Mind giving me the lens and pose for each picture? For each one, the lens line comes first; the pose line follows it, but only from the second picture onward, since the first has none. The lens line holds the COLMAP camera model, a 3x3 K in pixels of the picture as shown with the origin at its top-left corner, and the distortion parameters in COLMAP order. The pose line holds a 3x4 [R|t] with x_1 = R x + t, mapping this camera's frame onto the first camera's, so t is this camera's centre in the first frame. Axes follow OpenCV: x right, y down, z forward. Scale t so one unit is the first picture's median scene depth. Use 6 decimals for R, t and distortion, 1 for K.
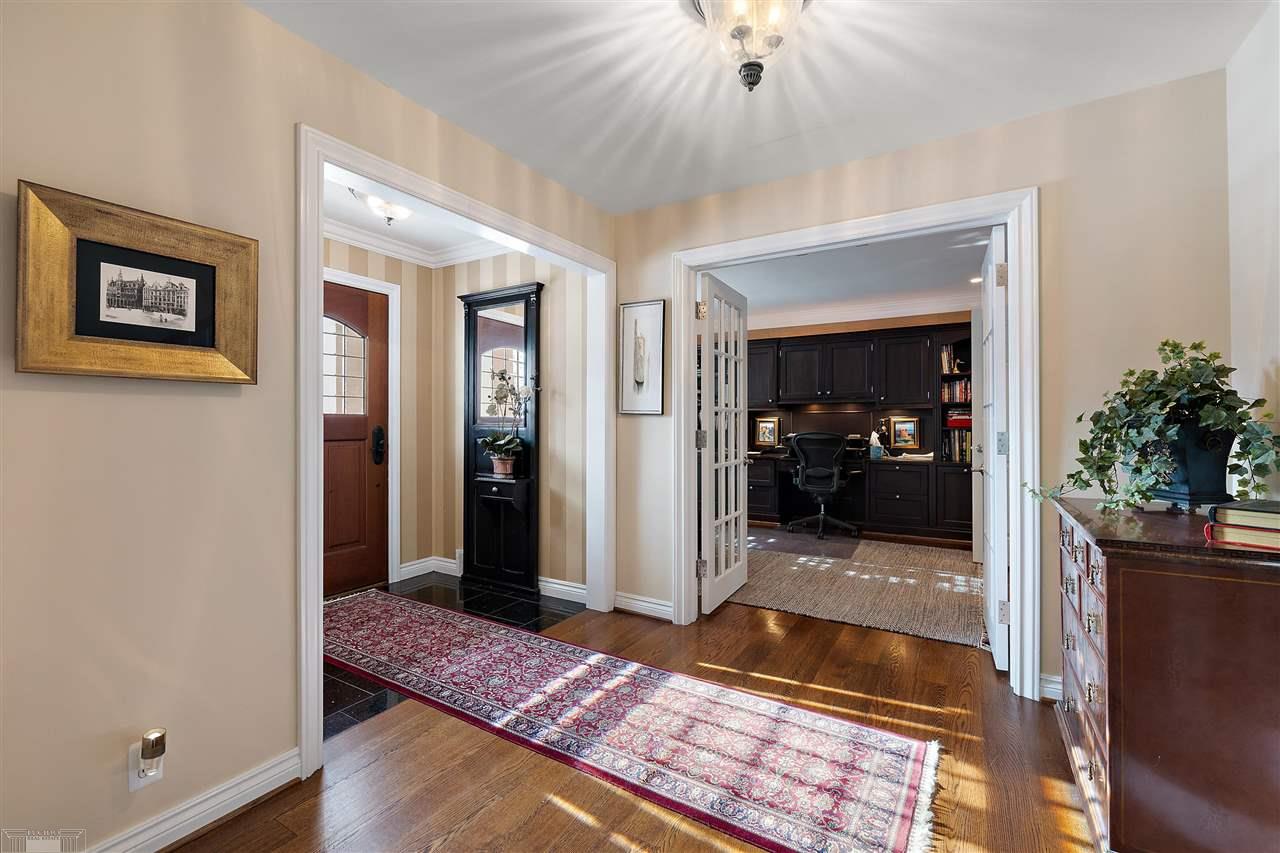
lens RADIAL K [[550.9, 0, 629.7], [0, 550.9, 418.6], [0, 0, 1]] dist [-0.004631, -0.000701]
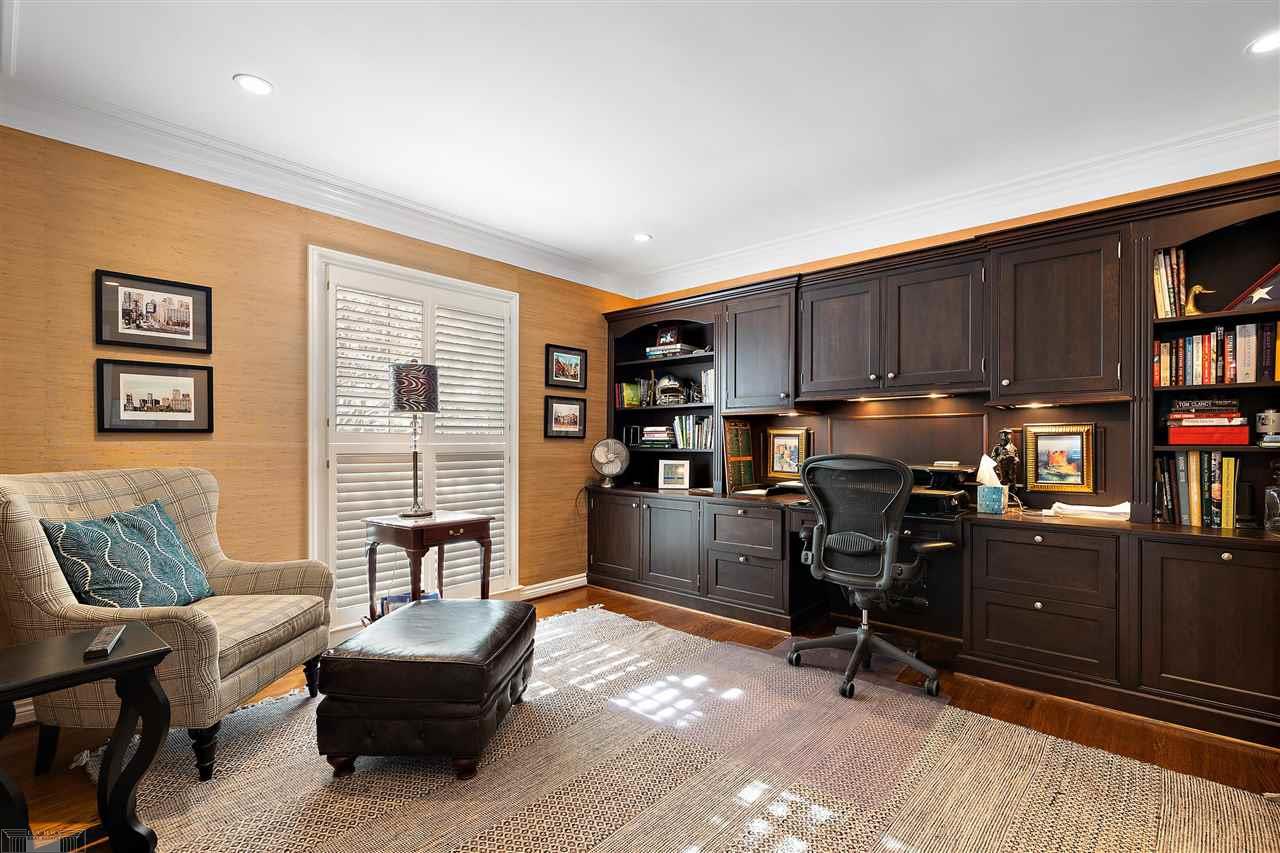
lens RADIAL K [[586.9, 0, 646.5], [0, 586.9, 439.2], [0, 0, 1]] dist [-0.004963, -0.000293]
pose [[0.985636, 0.003072, -0.168856, 0.248087], [-0.002929, 0.999995, 0.001095, 0.010551], [0.168858, -0.000585, 0.985640, 0.470146]]
